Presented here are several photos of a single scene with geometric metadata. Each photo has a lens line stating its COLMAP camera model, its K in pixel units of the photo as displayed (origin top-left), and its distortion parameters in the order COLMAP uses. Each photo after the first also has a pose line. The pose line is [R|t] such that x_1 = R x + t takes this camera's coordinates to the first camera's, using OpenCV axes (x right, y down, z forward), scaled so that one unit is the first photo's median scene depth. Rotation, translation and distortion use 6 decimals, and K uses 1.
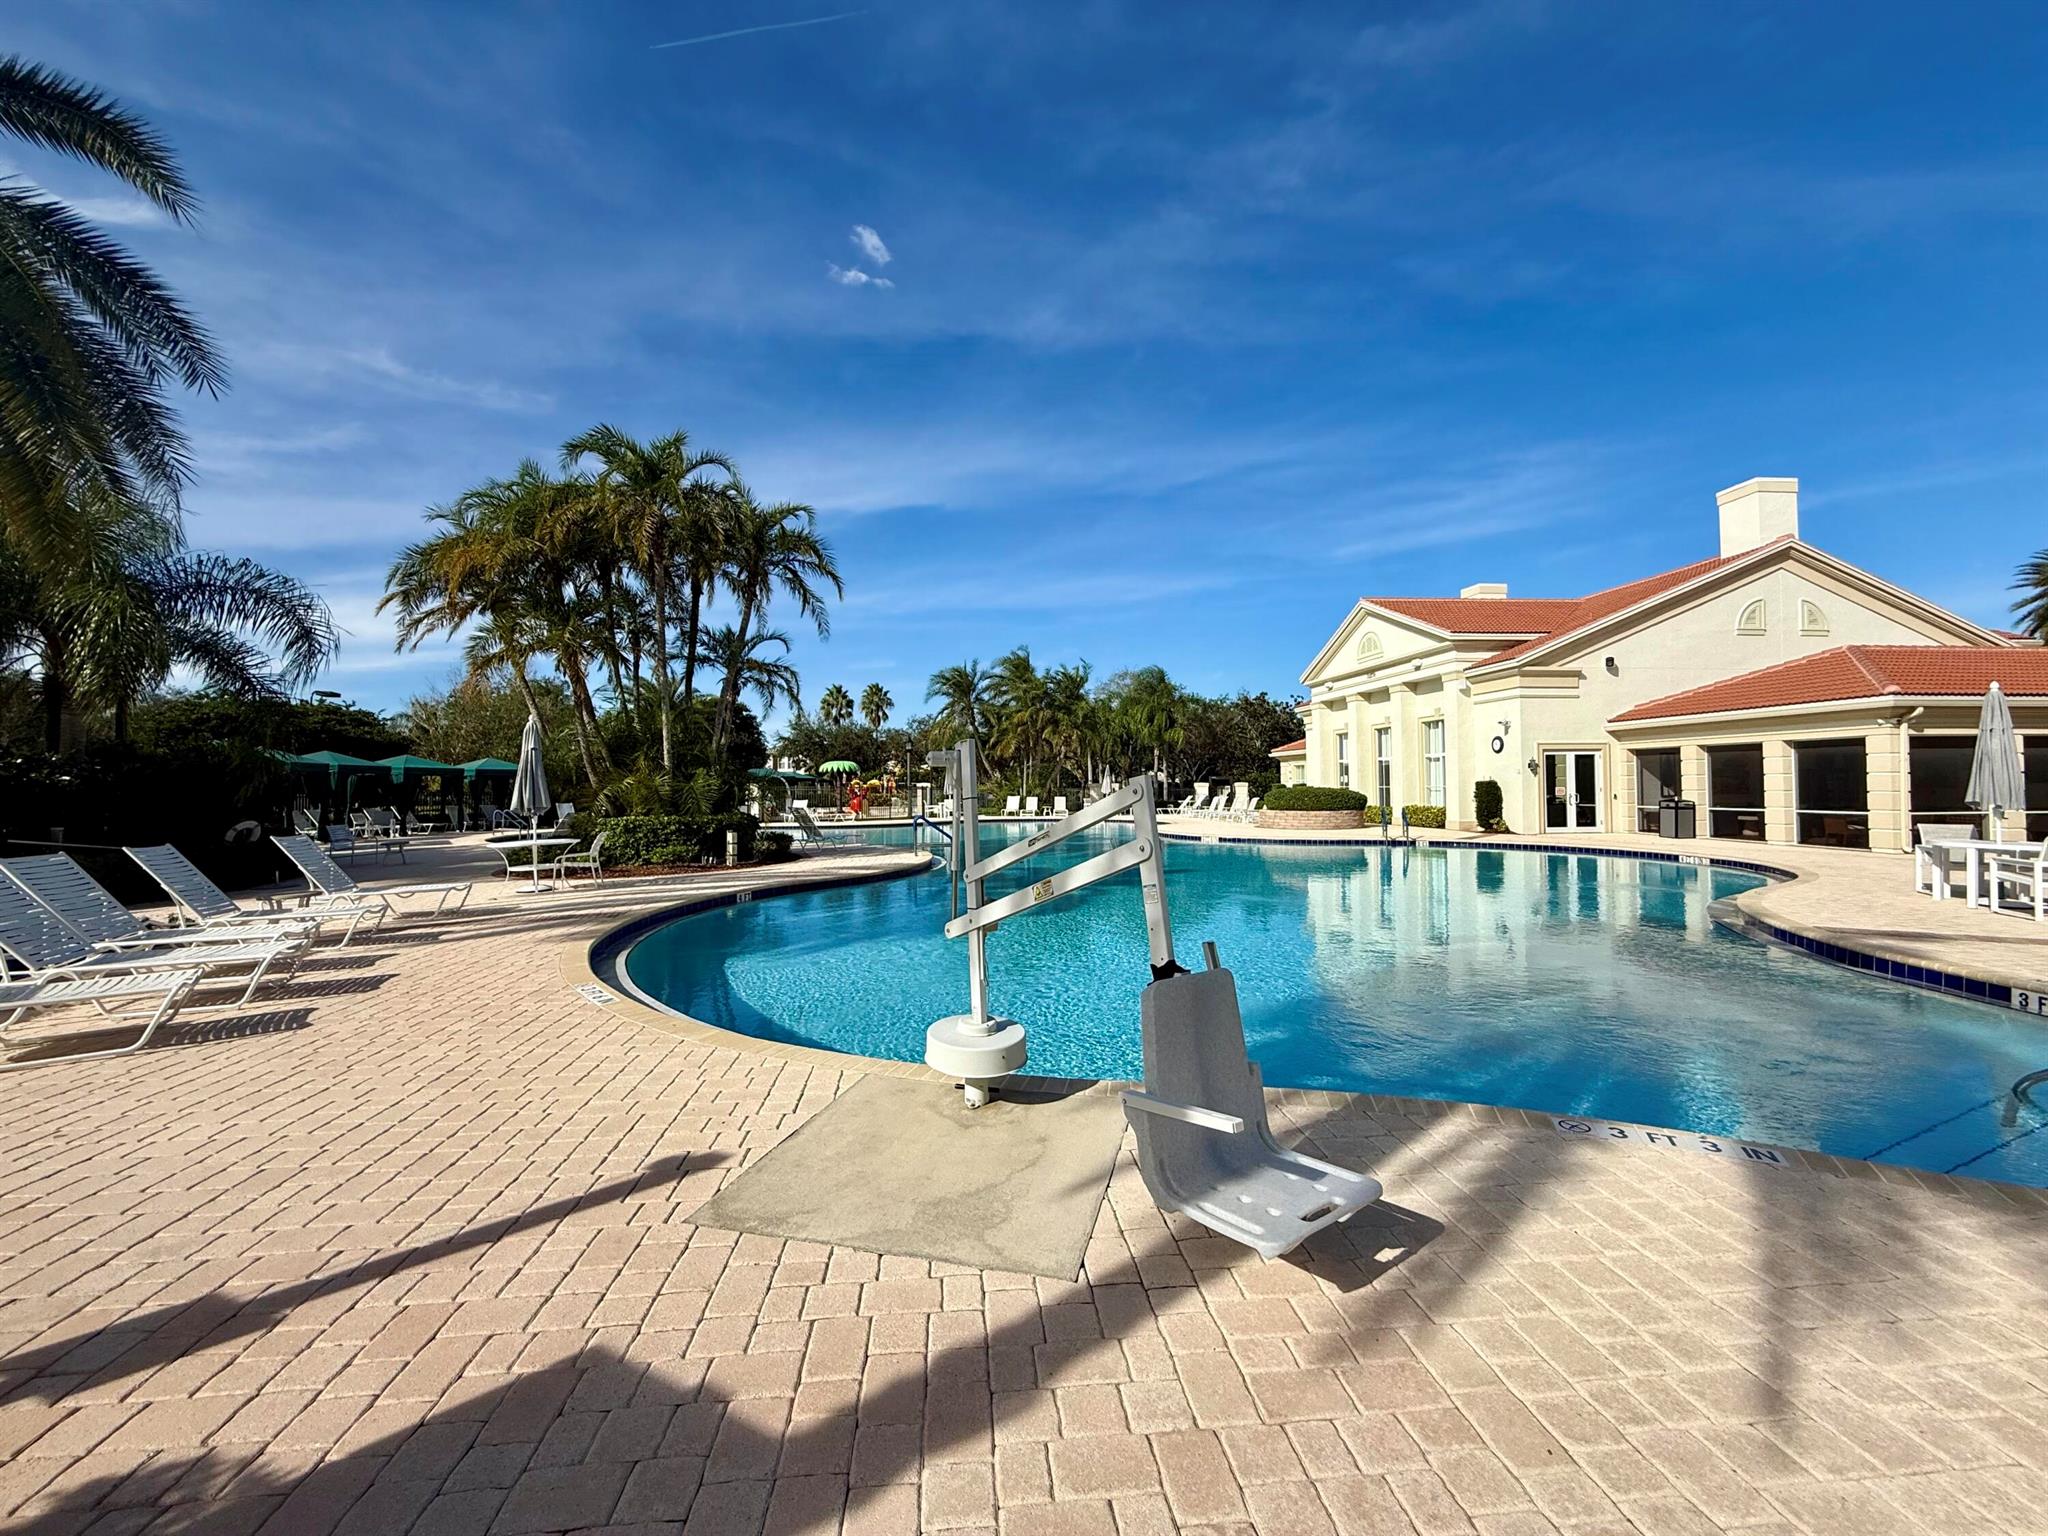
lens RADIAL K [[810.3, 0, 1024.0], [0, 810.3, 768.0], [0, 0, 1]] dist [-0.002554, -0.000027]
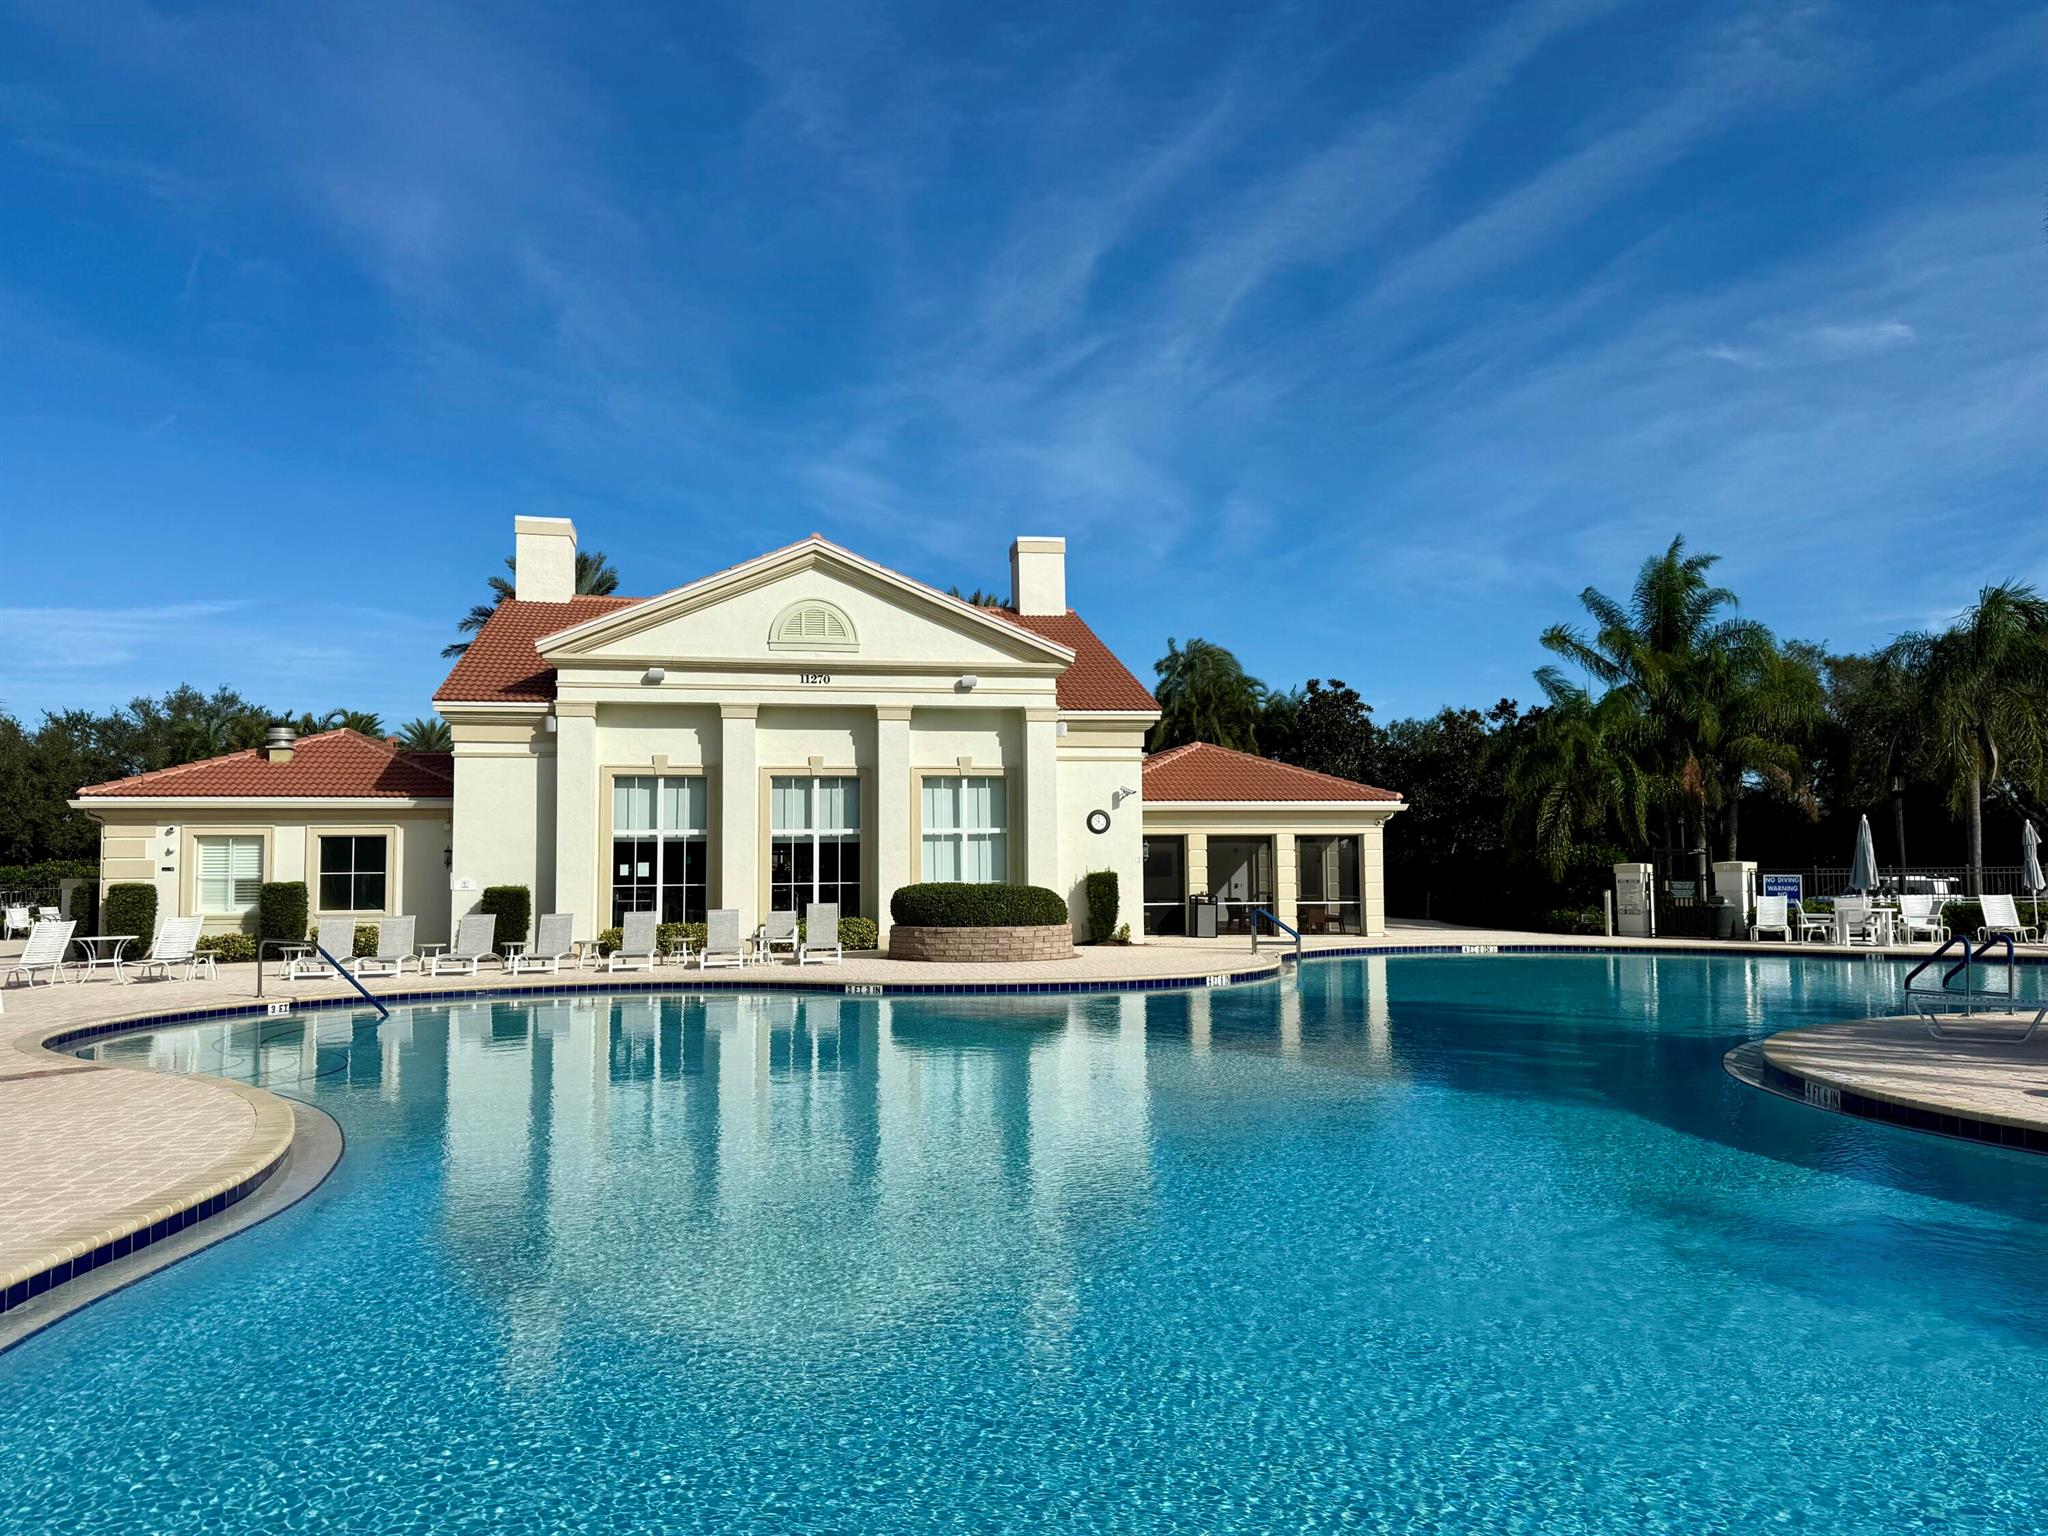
lens RADIAL K [[1440.9, 0, 996.1], [0, 1440.9, 776.7], [0, 0, 1]] dist [0.098595, -0.153235]
pose [[-0.072937, 0.076269, 0.994416, -0.680350], [-0.013451, 0.996906, -0.077447, 0.031491], [-0.997246, -0.019025, -0.071686, 1.194622]]
